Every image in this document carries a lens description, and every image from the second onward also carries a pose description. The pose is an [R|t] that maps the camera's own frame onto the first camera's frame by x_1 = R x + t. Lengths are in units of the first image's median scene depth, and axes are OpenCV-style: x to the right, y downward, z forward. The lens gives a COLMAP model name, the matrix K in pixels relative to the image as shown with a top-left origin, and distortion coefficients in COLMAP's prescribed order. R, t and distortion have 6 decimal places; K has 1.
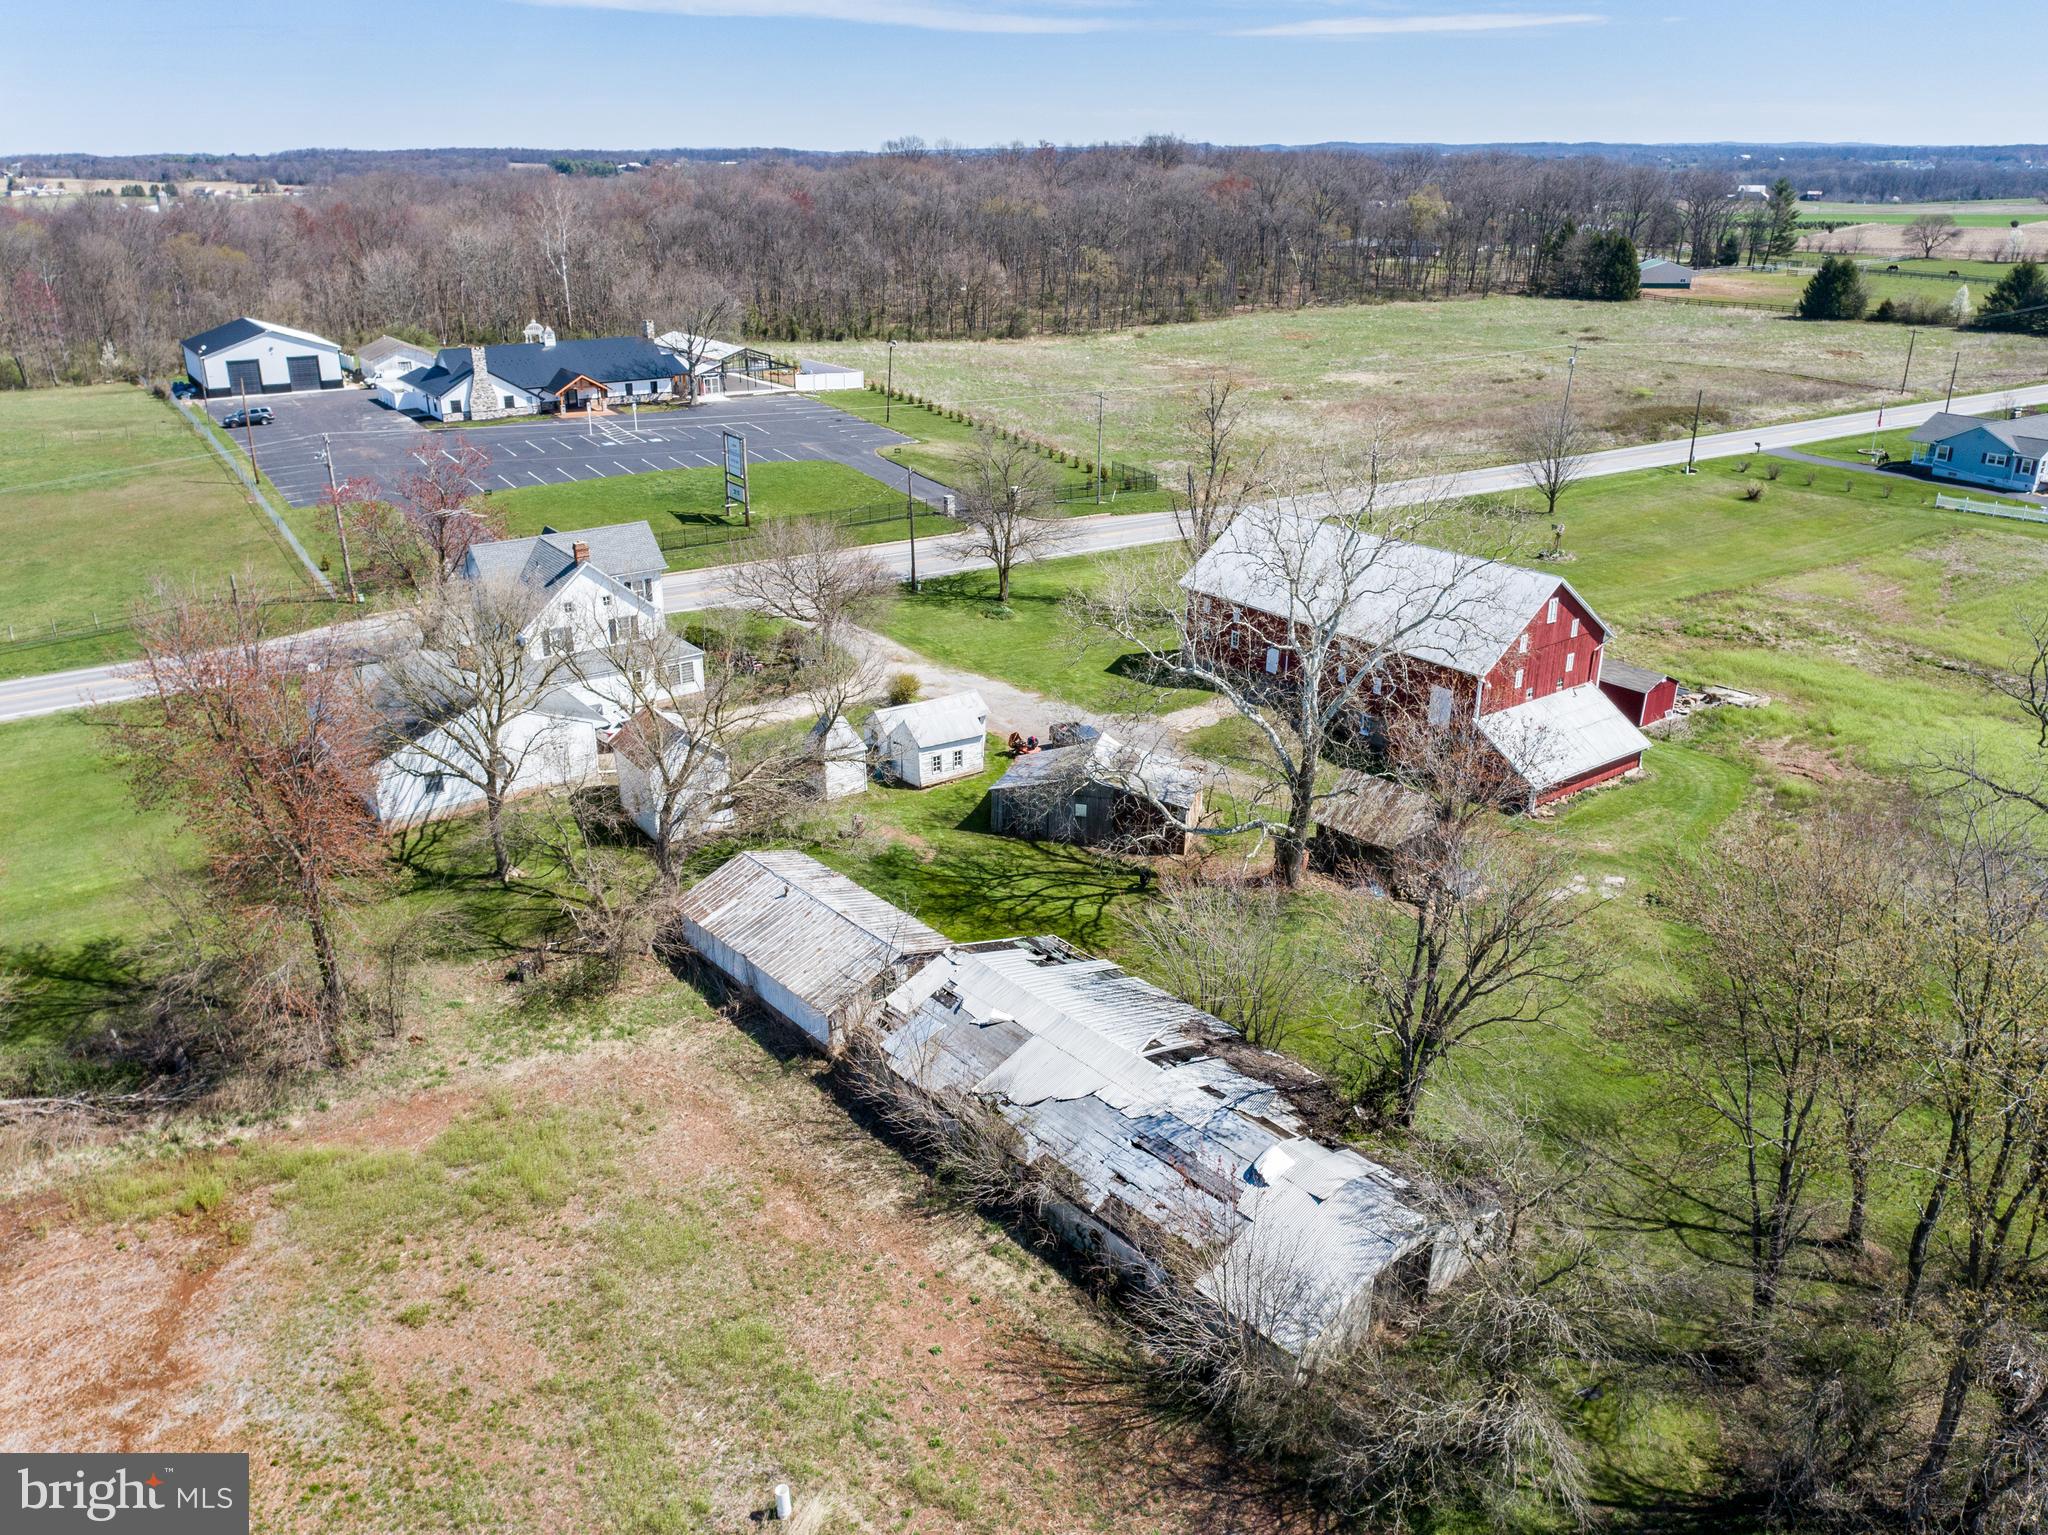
lens RADIAL K [[1554.3, 0, 1026.8], [0, 1554.3, 761.0], [0, 0, 1]] dist [-0.019543, 0.014756]
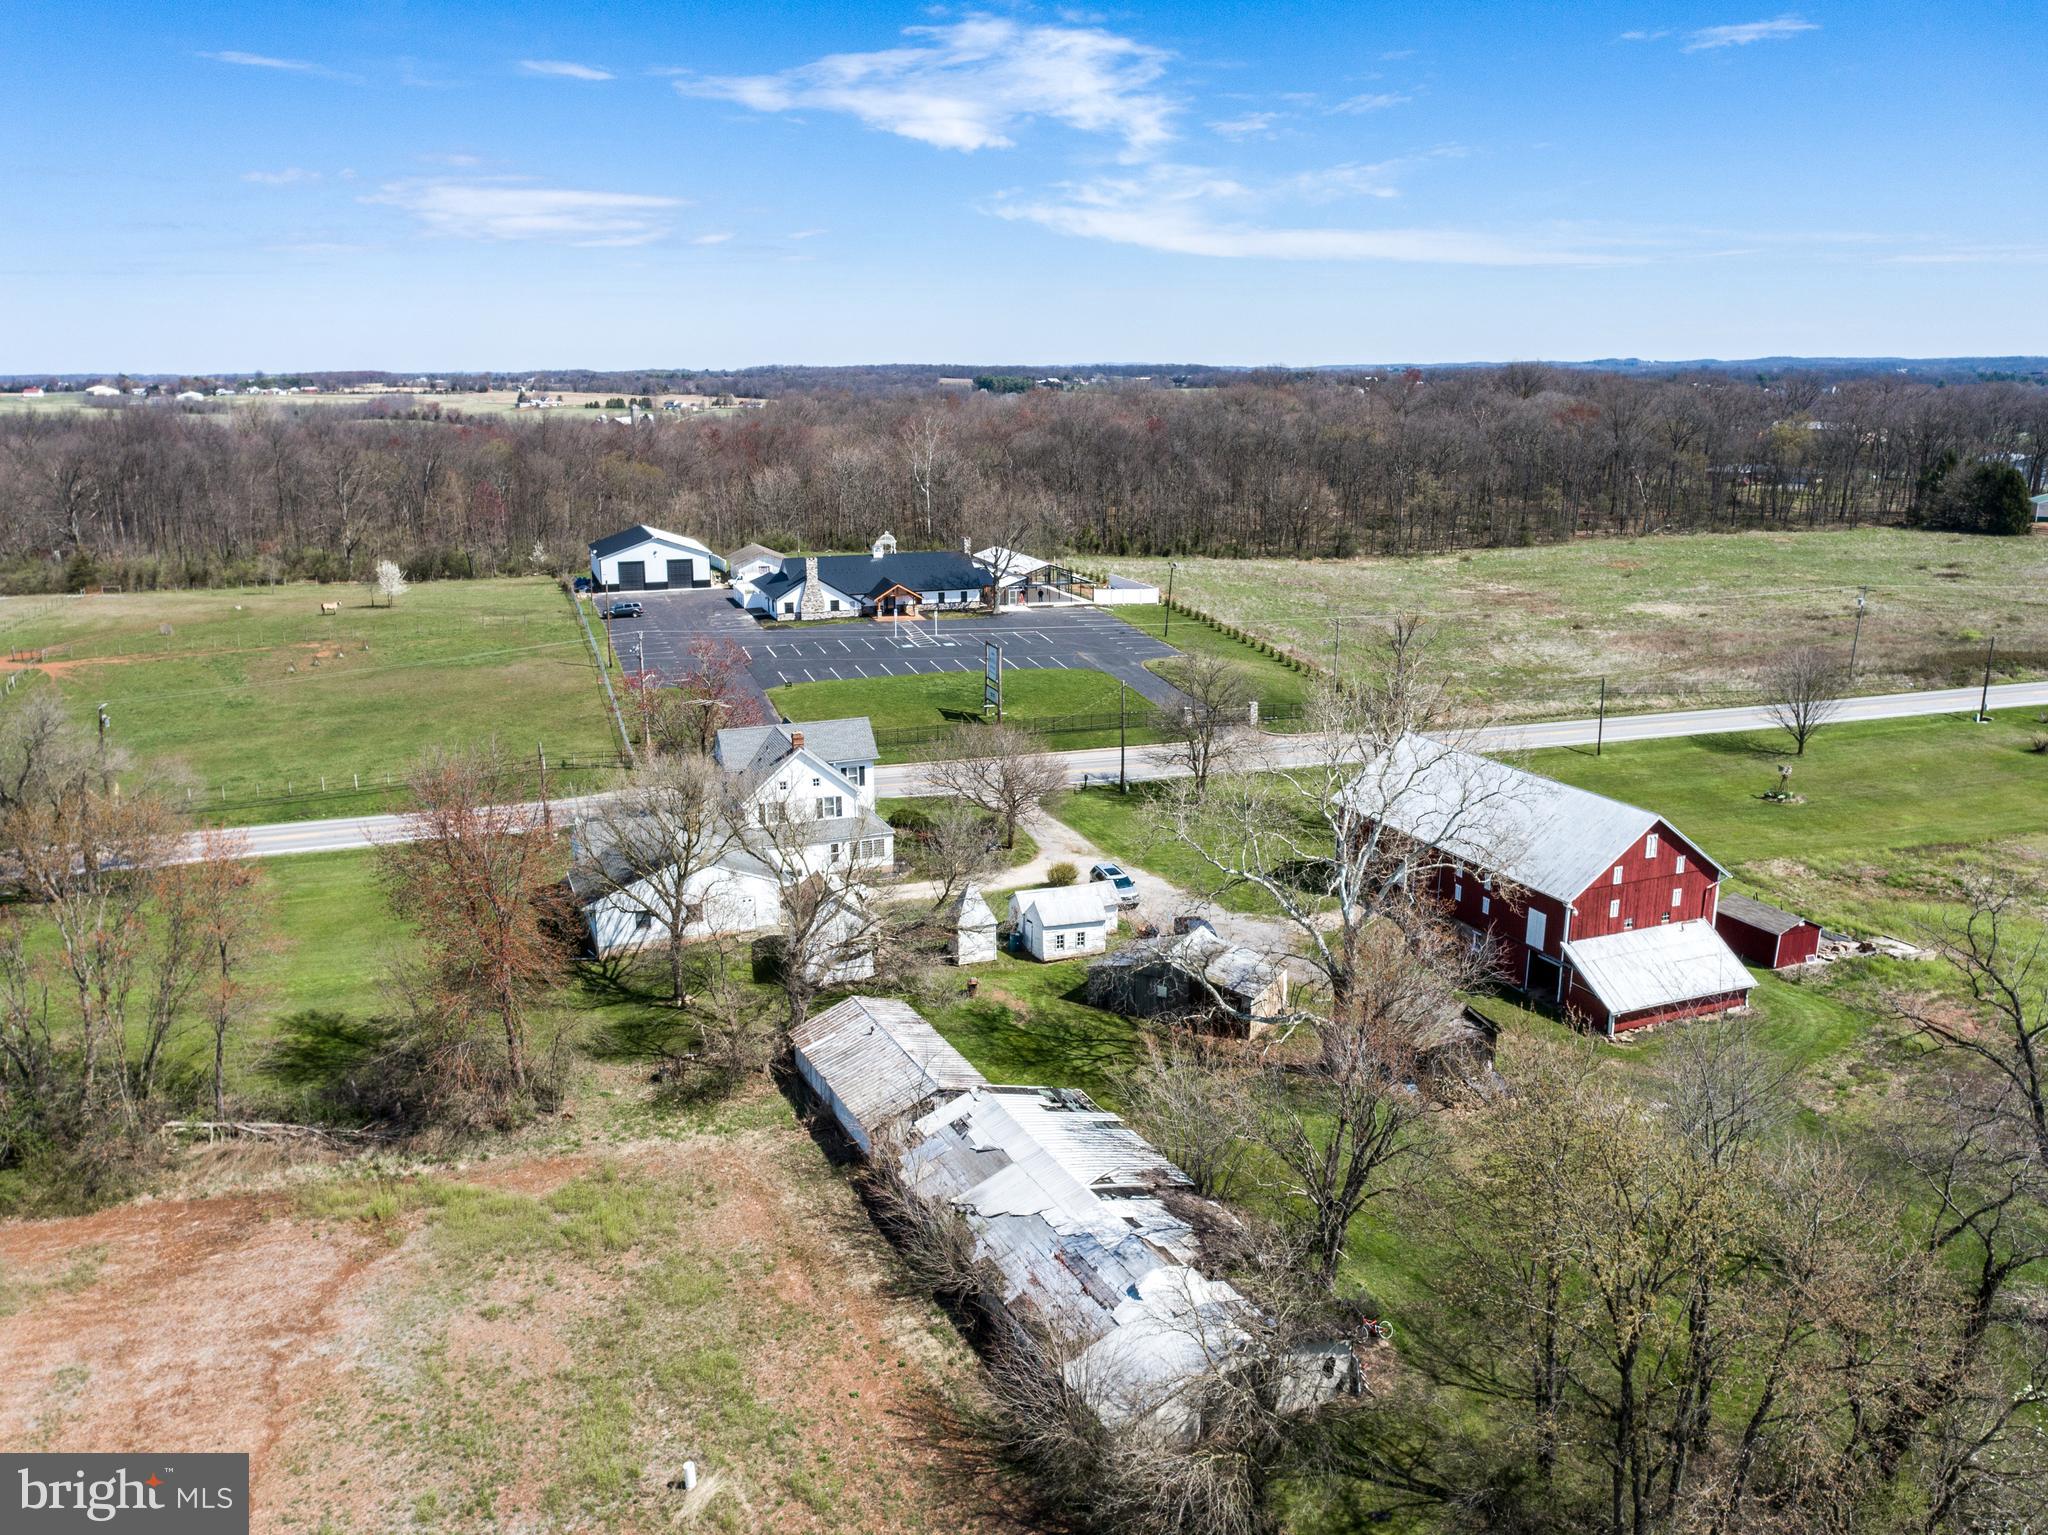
lens RADIAL K [[1577.1, 0, 1033.6], [0, 1577.1, 762.5], [0, 0, 1]] dist [-0.018525, 0.013368]
pose [[0.969128, 0.057863, -0.239671, 0.186148], [-0.088045, 0.989198, -0.117195, 0.008719], [0.230301, 0.134679, 0.963755, -0.128445]]
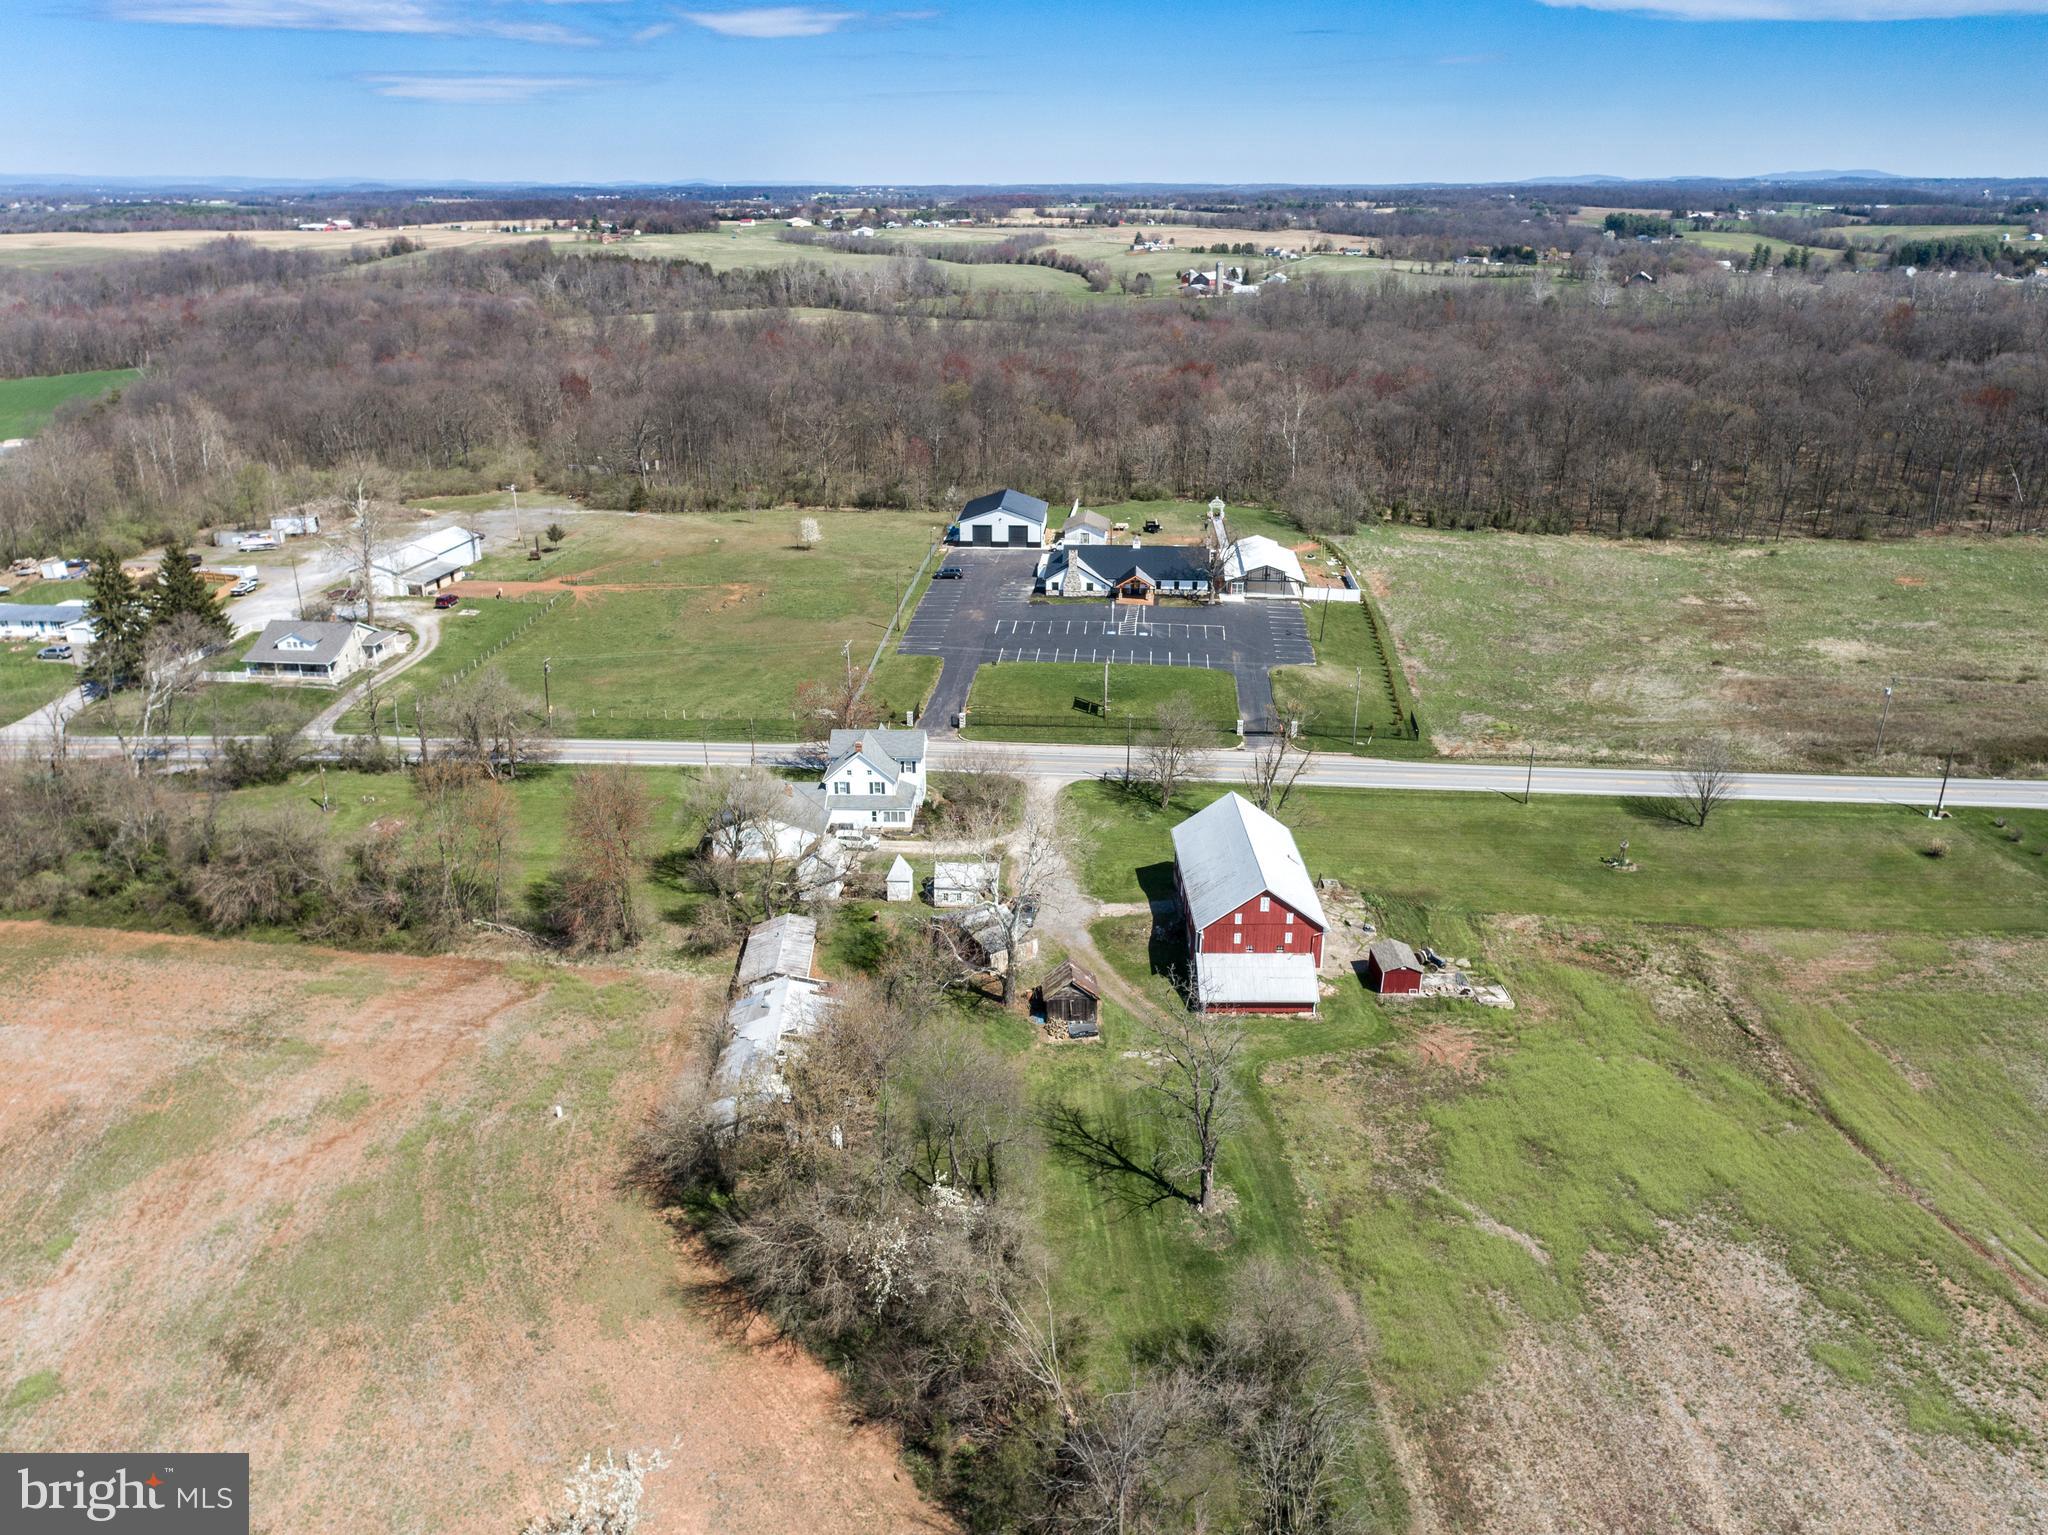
lens RADIAL K [[1560.9, 0, 1031.9], [0, 1560.9, 760.4], [0, 0, 1]] dist [0.009689, 0.013015]
pose [[0.796634, 0.210722, -0.566542, 1.059201], [-0.220031, 0.974057, 0.052902, -0.281493], [0.562992, 0.082514, 0.822333, -0.533143]]
